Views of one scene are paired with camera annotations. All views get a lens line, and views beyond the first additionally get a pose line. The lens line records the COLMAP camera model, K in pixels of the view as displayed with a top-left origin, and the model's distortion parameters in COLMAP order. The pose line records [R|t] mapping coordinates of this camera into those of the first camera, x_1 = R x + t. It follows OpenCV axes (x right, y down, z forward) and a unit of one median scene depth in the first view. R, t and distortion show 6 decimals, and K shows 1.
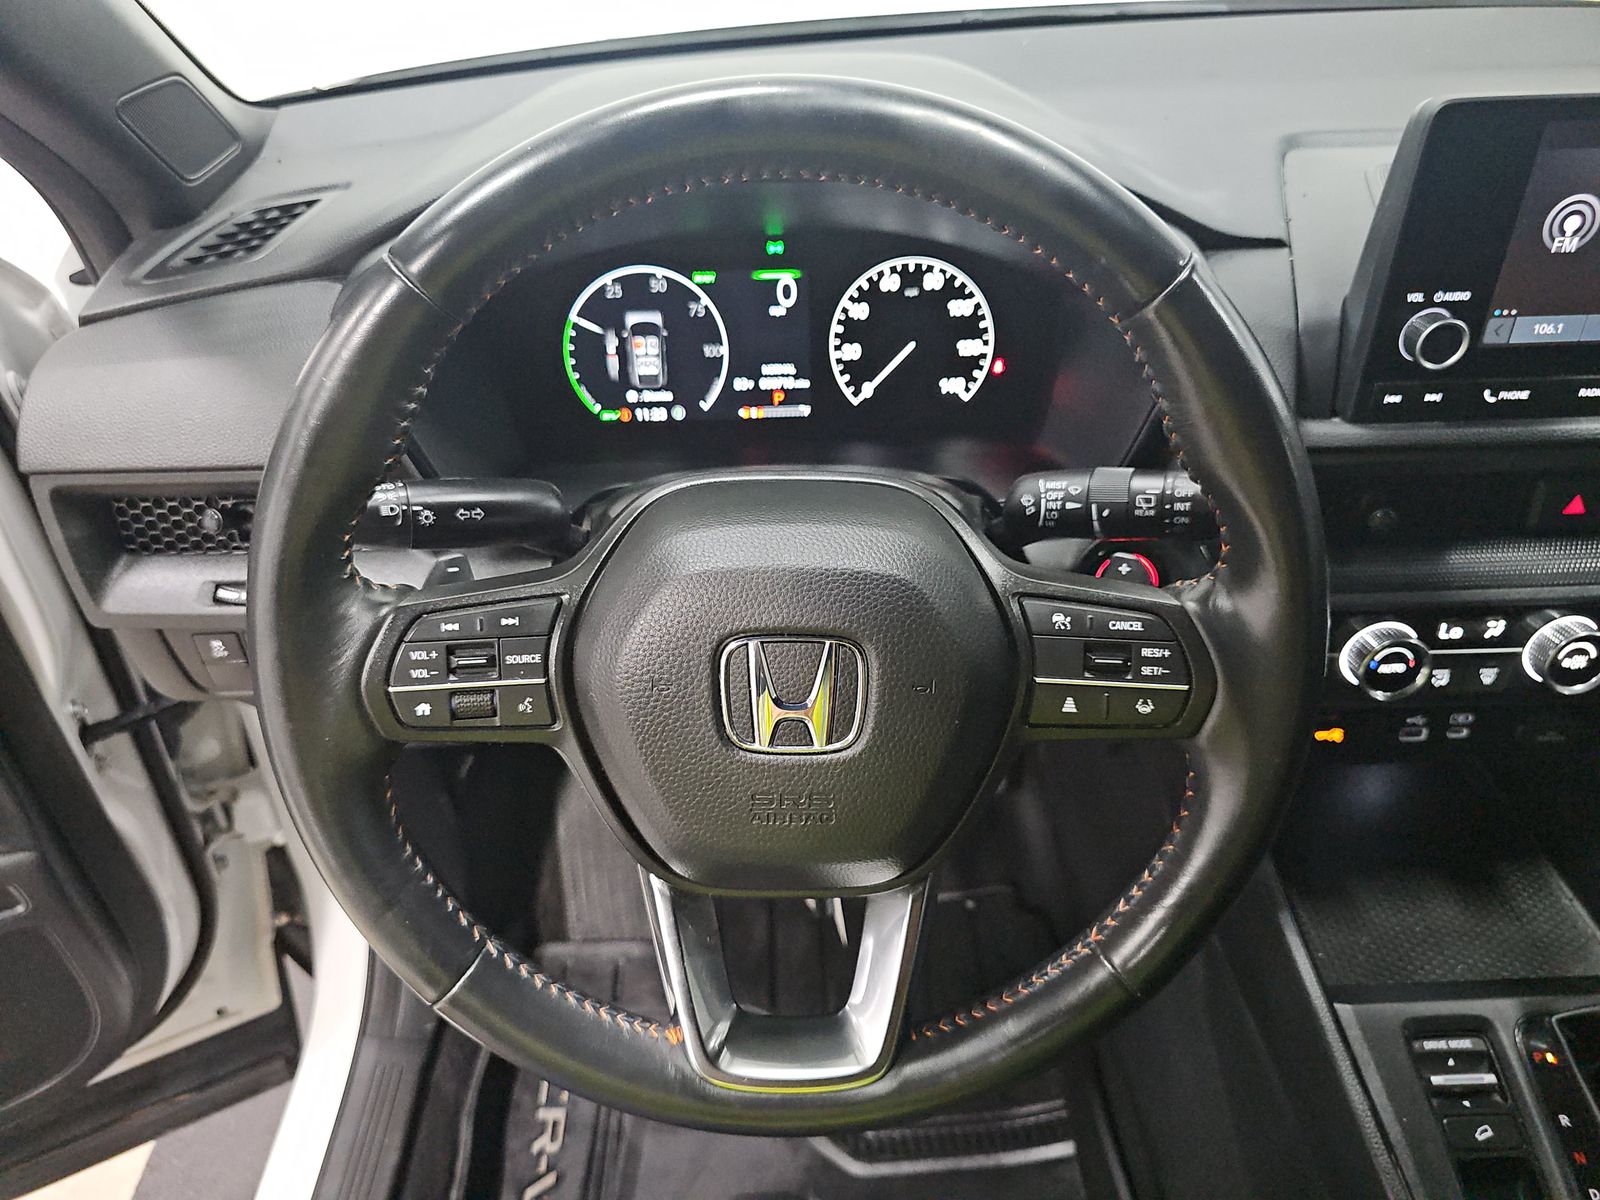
lens RADIAL K [[1093.1, 0, 800.0], [0, 1093.1, 600.0], [0, 0, 1]] dist [0.000949, -0.004636]
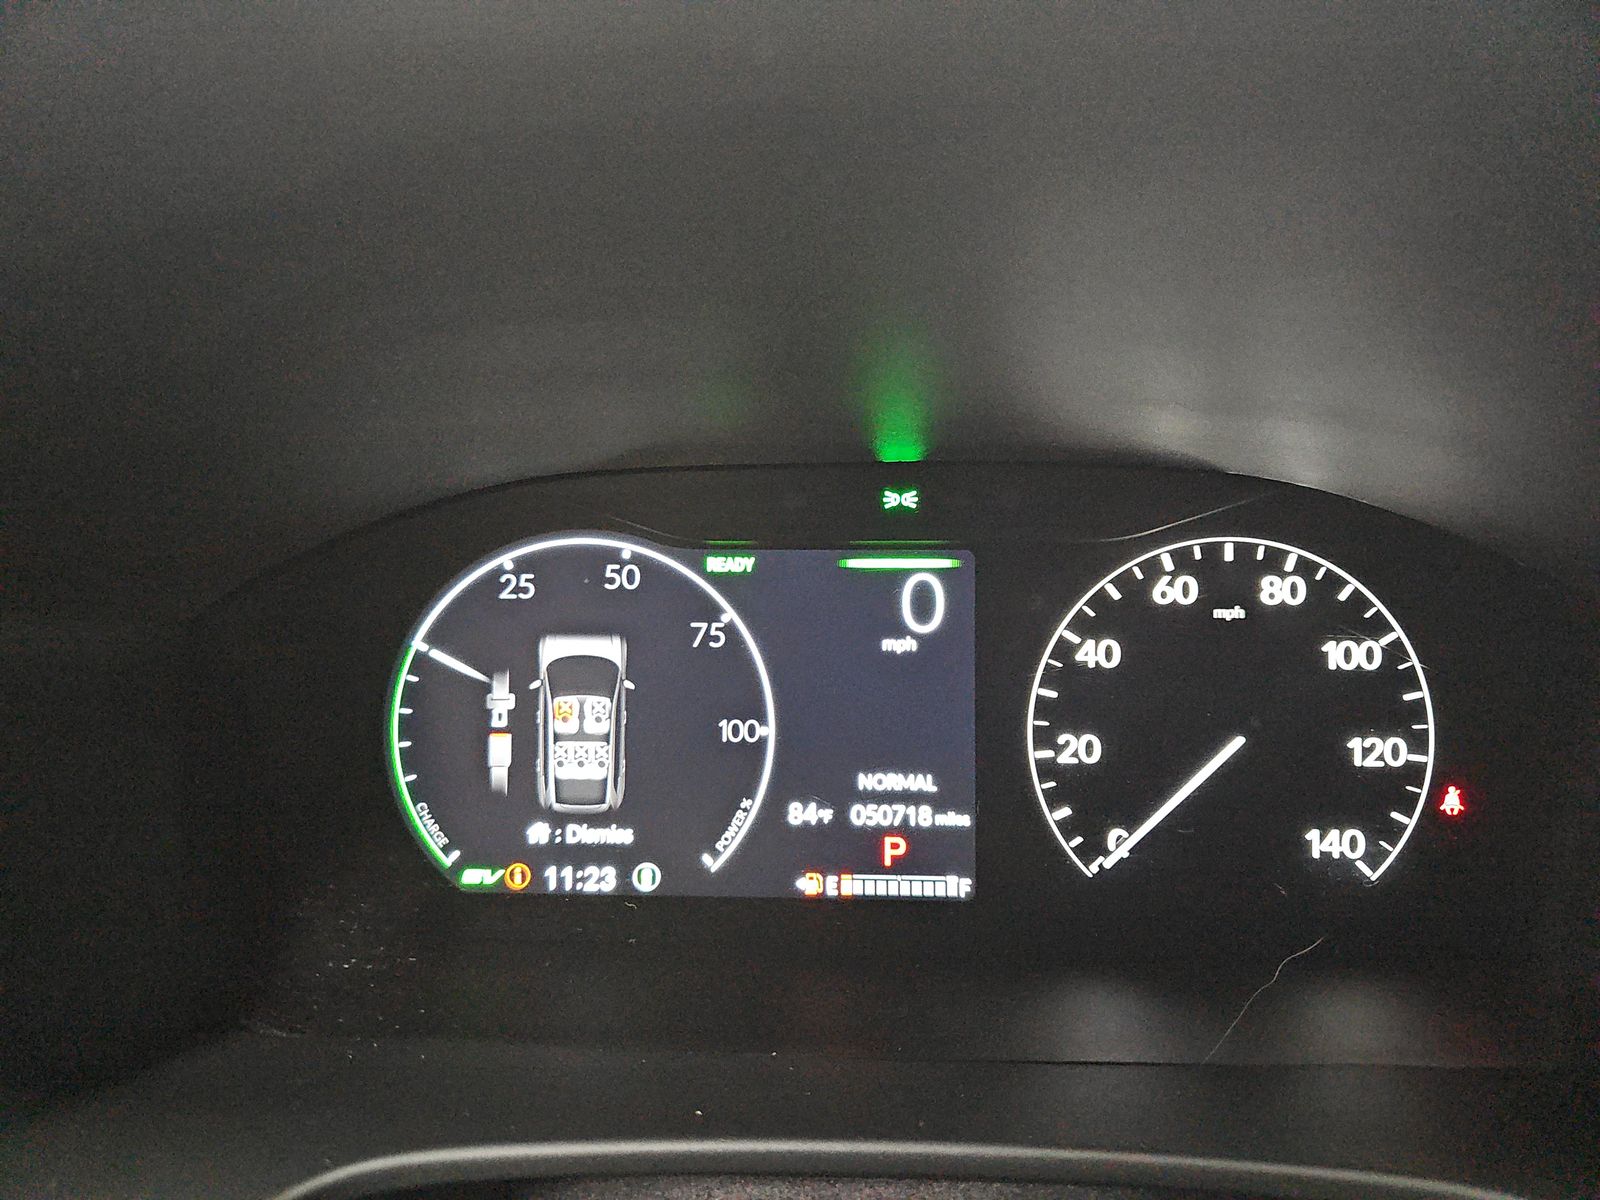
lens RADIAL K [[1068.2, 0, 800.0], [0, 1068.2, 600.0], [0, 0, 1]] dist [0.040995, -0.033143]
pose [[0.997799, 0.034564, -0.056593, -0.035829], [-0.051008, 0.945382, -0.321950, -0.146499], [0.042374, 0.324128, 0.945064, 0.604037]]
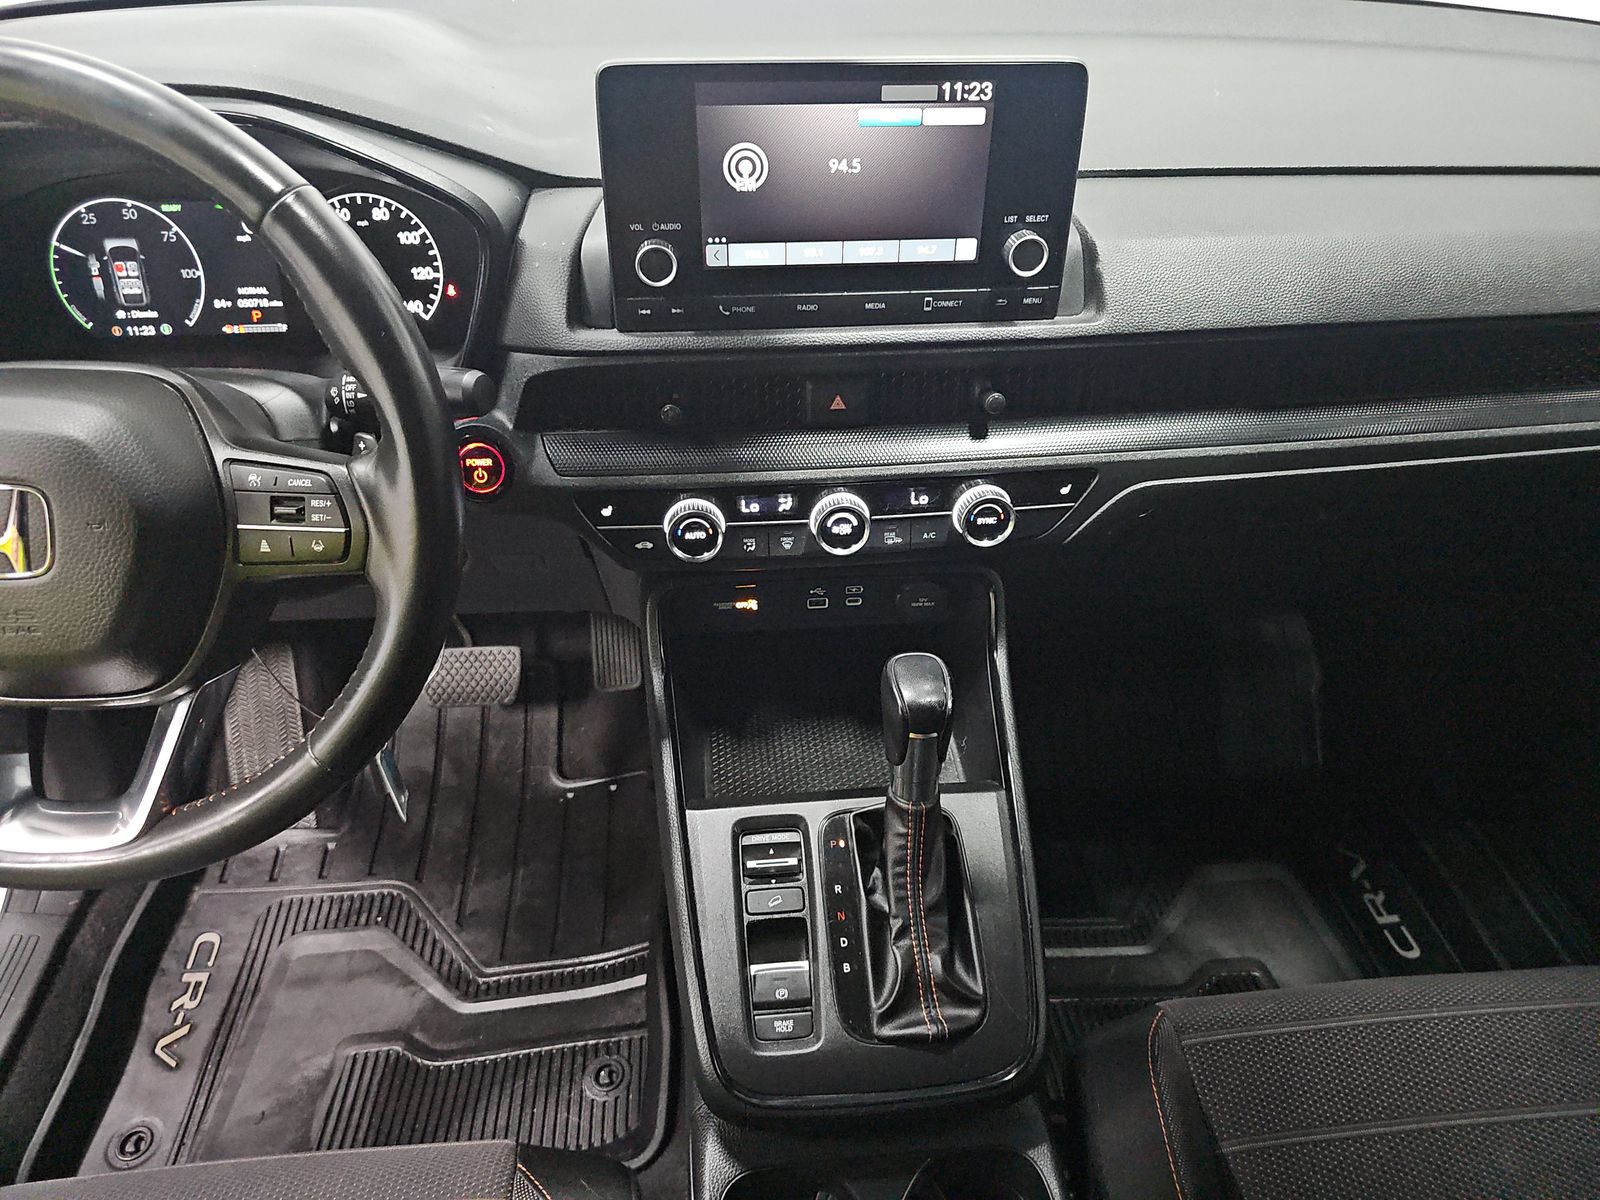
lens RADIAL K [[1068.2, 0, 800.0], [0, 1068.2, 600.0], [0, 0, 1]] dist [0.040995, -0.033143]
pose [[0.997374, -0.016155, 0.070603, 0.469736], [0.012676, 0.998696, 0.049447, 0.062767], [-0.071309, -0.048422, 0.996278, -0.177626]]
